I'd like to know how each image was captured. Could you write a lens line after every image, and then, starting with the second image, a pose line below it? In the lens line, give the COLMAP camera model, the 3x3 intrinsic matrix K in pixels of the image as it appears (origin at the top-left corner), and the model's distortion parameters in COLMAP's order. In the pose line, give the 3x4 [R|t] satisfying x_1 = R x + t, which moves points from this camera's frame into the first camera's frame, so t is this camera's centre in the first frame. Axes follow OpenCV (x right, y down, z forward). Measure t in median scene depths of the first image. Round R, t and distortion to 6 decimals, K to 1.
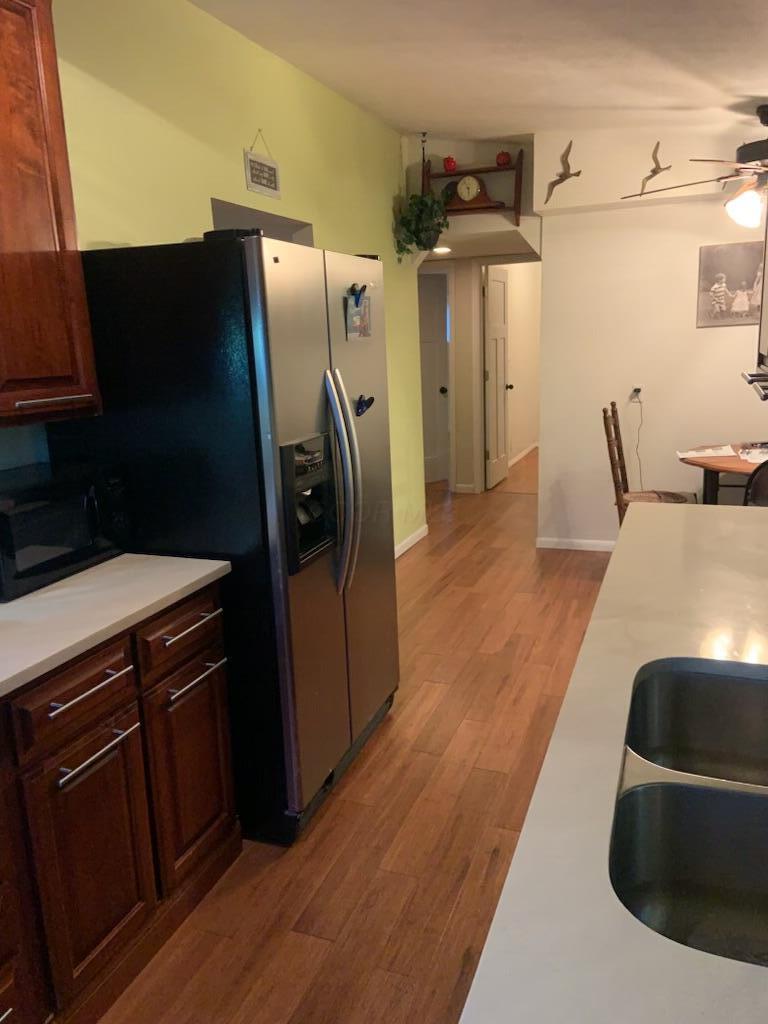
lens RADIAL K [[769.3, 0, 384.0], [0, 769.3, 512.0], [0, 0, 1]] dist [0.105500, -0.125717]
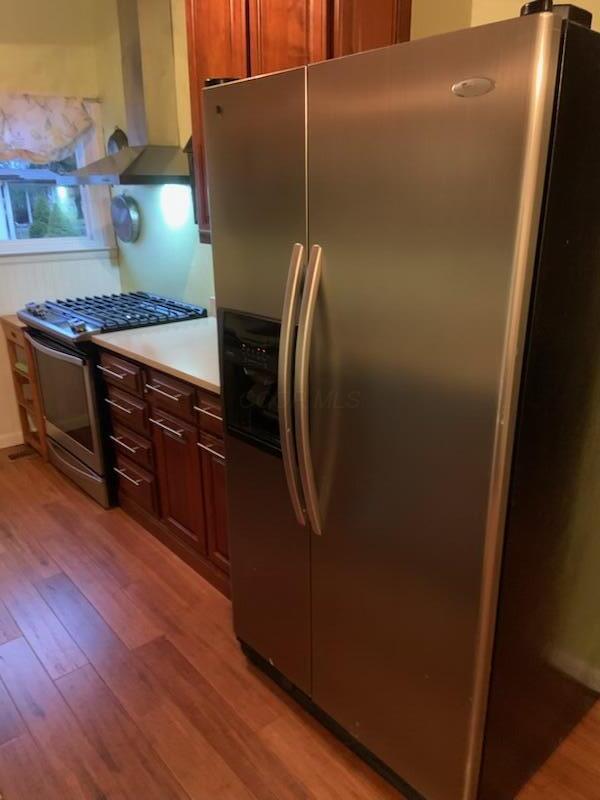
lens RADIAL K [[601.0, 0, 300.0], [0, 601.0, 400.0], [0, 0, 1]] dist [0.105500, -0.125717]
pose [[-0.467903, 0.323996, -0.822249, 0.565981], [-0.160215, 0.883866, 0.439446, -0.378950], [0.869136, 0.337354, -0.361655, 1.570866]]
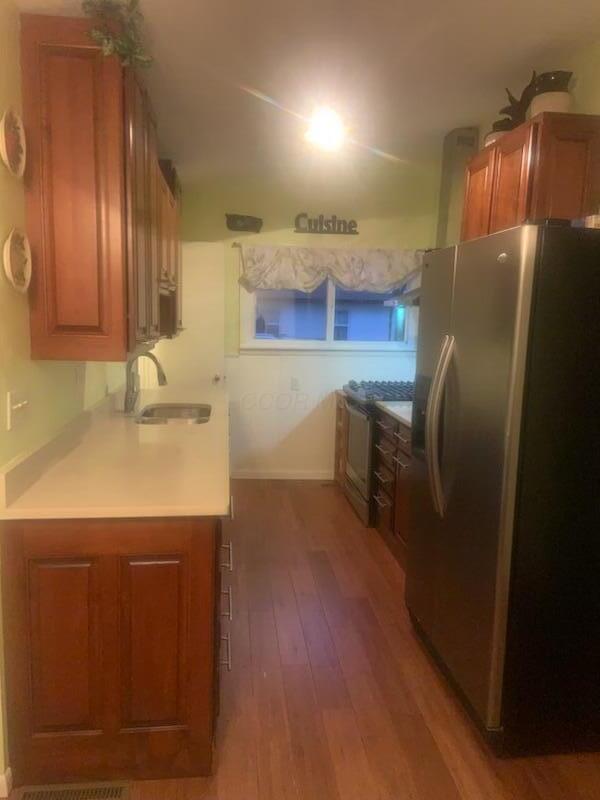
lens RADIAL K [[601.0, 0, 300.0], [0, 601.0, 400.0], [0, 0, 1]] dist [0.105500, -0.125717]
pose [[-0.886130, 0.079189, -0.456622, 0.802418], [-0.089439, 0.937548, 0.336162, -0.514903], [0.454725, 0.338723, -0.823706, 2.309617]]
